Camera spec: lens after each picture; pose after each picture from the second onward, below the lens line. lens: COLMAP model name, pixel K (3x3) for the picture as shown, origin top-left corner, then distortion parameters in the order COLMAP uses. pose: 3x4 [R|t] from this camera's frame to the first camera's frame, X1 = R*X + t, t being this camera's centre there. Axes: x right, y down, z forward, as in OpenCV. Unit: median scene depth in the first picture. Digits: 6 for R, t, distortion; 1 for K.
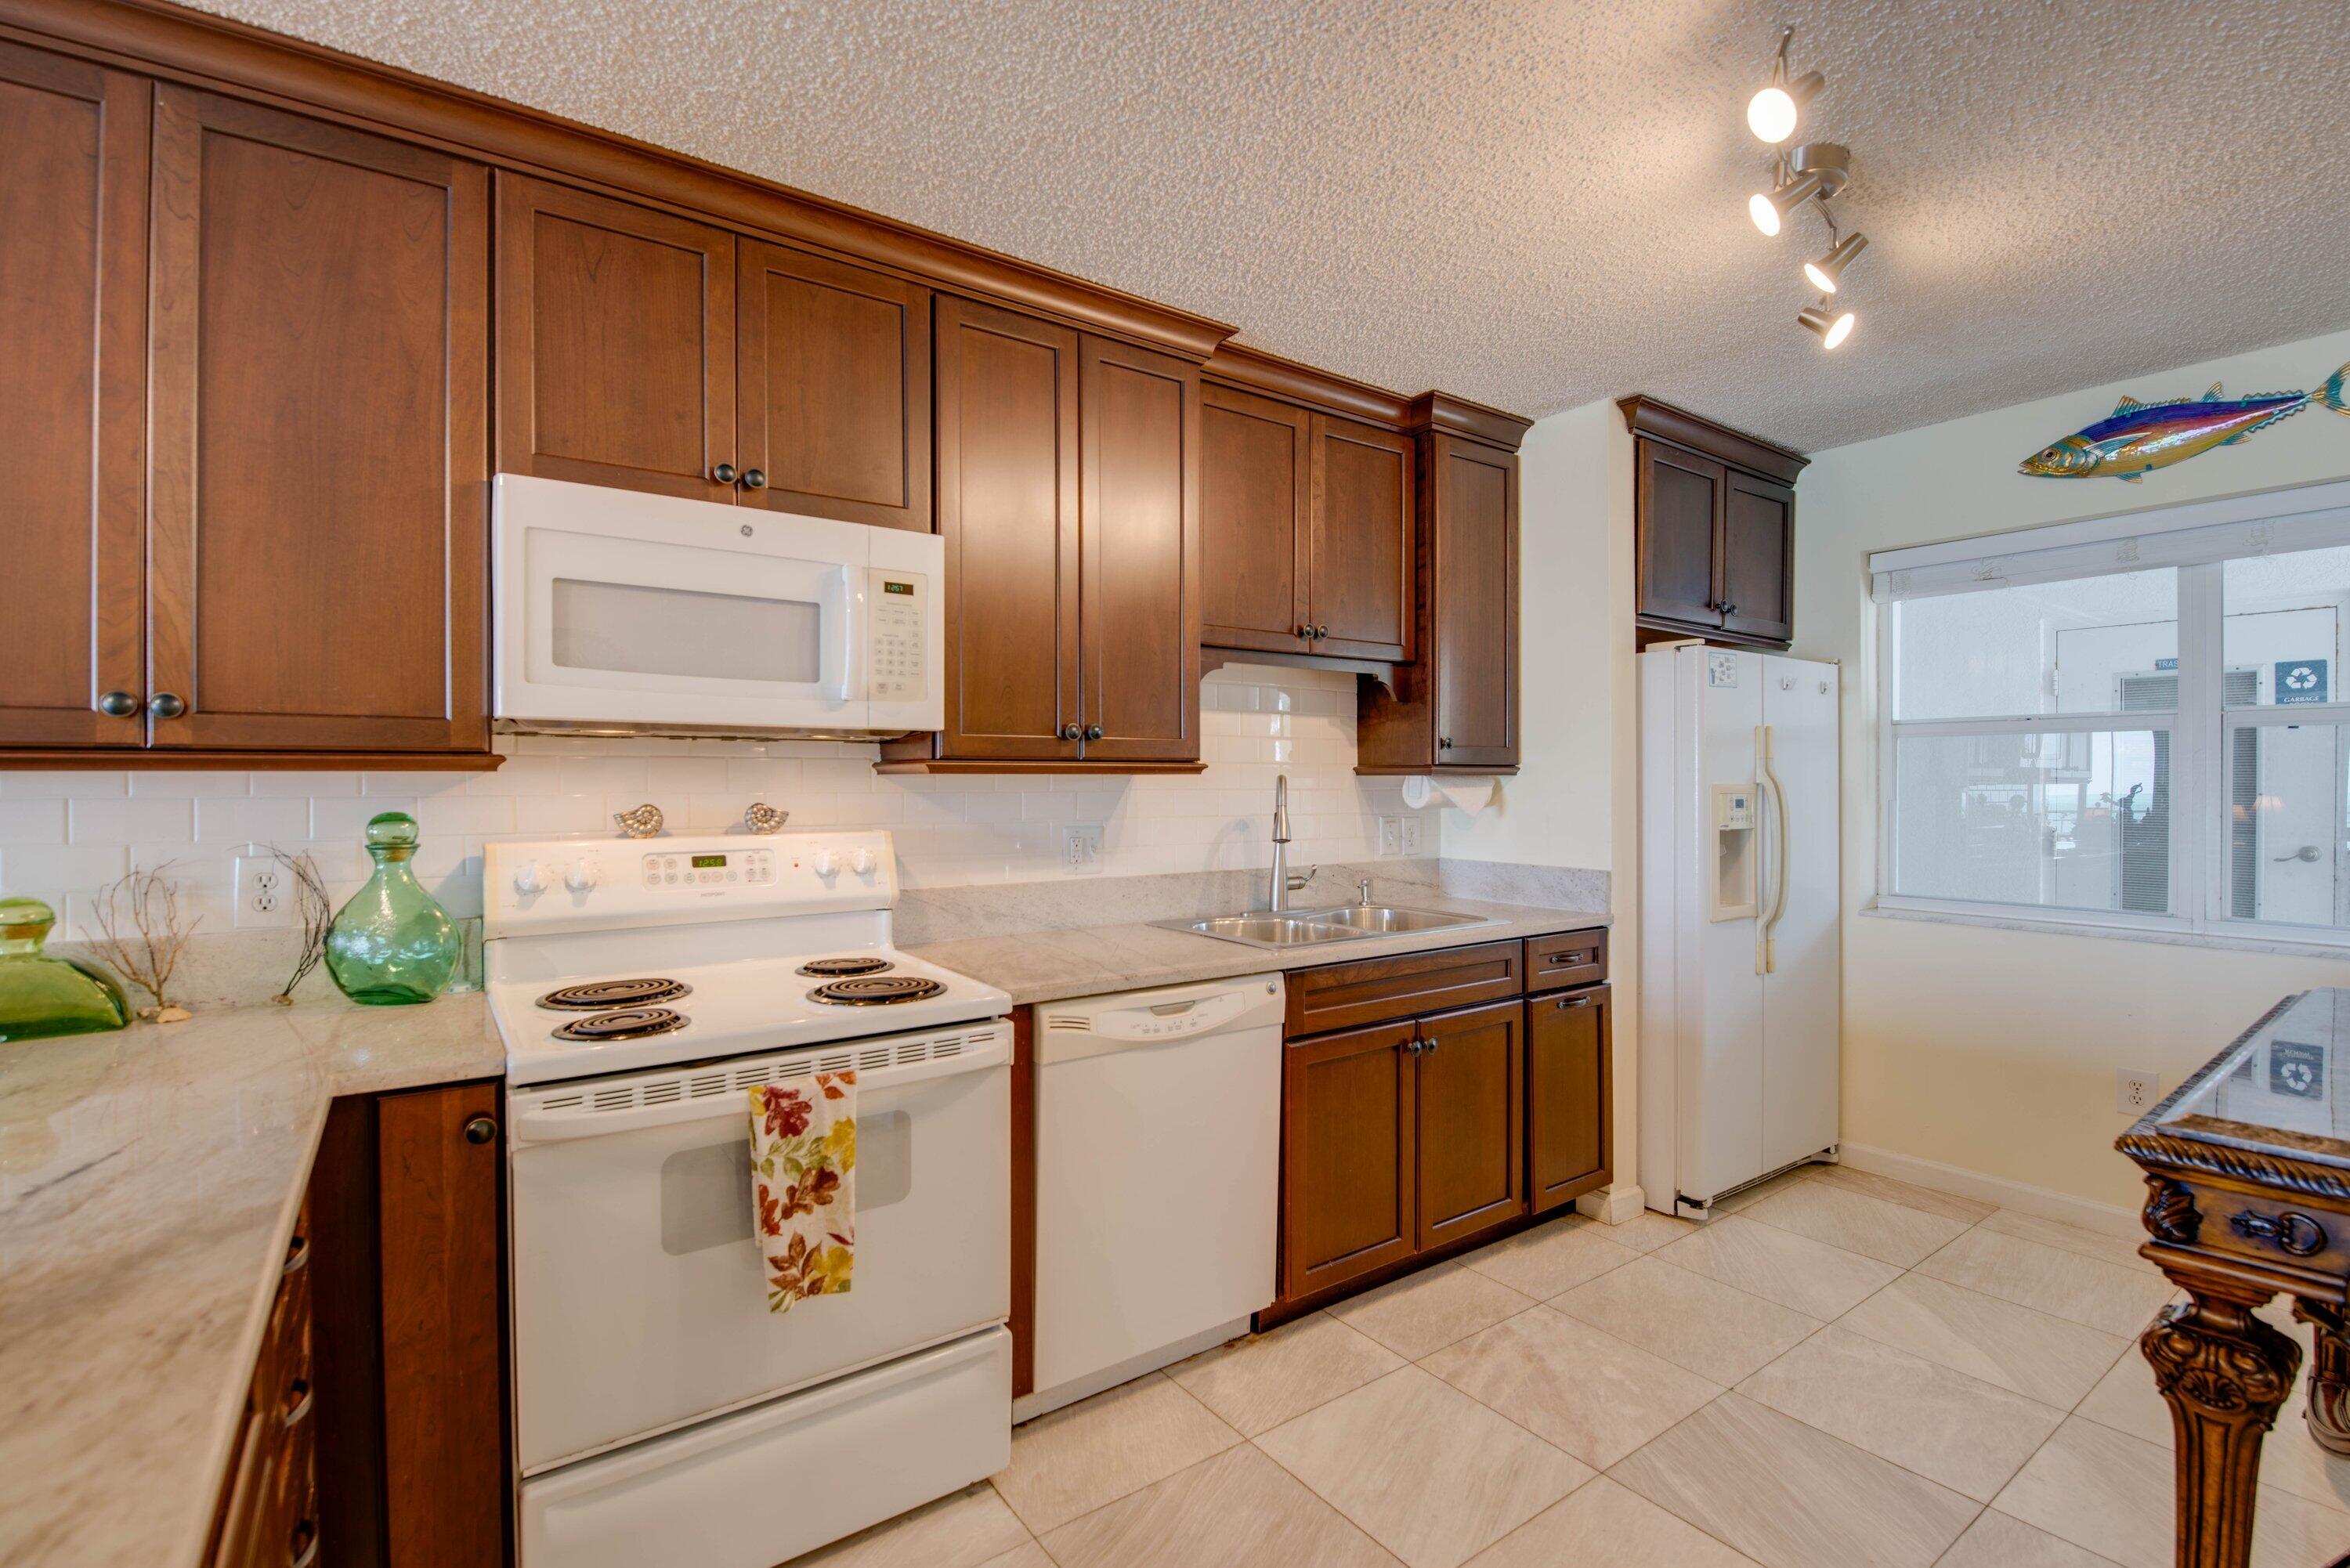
lens RADIAL K [[1038.3, 0, 1173.8], [0, 1038.3, 793.9], [0, 0, 1]] dist [-0.000357, -0.007946]
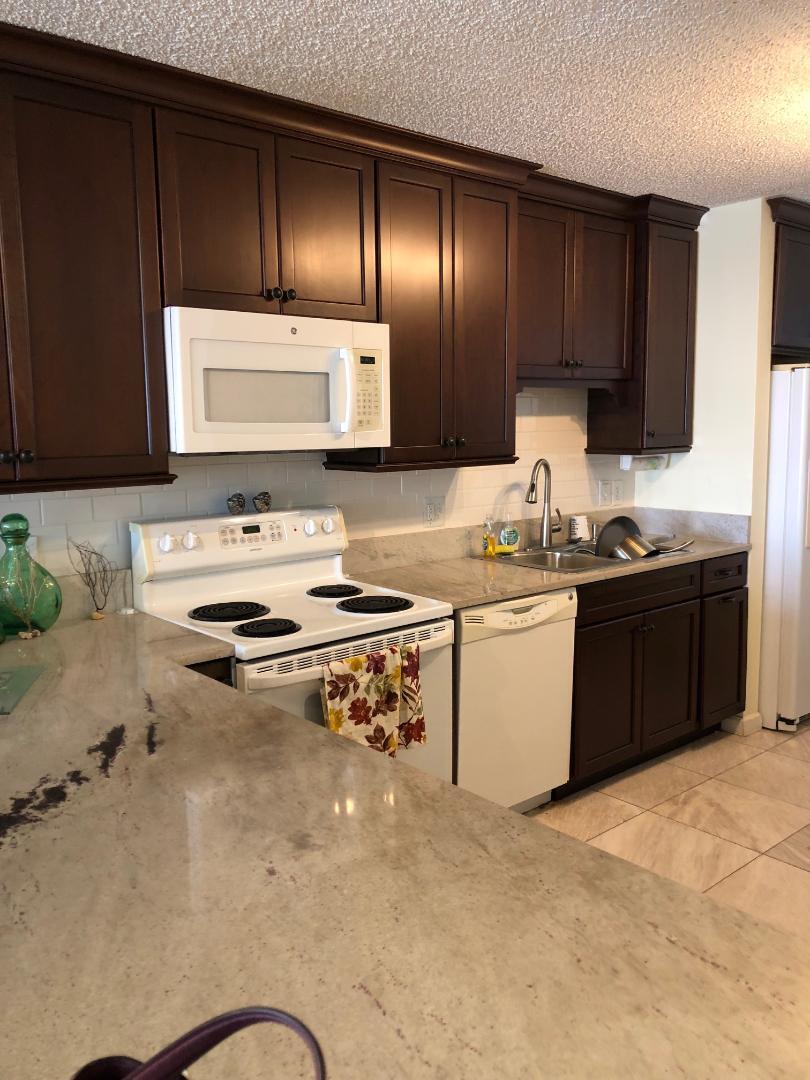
lens RADIAL K [[897.0, 0, 405.0], [0, 897.0, 540.0], [0, 0, 1]] dist [0.105506, -0.249037]
pose [[0.993561, -0.019969, 0.111525, -0.292137], [0.005797, 0.992016, 0.125981, -0.076123], [-0.113150, -0.124523, 0.985744, -0.336513]]
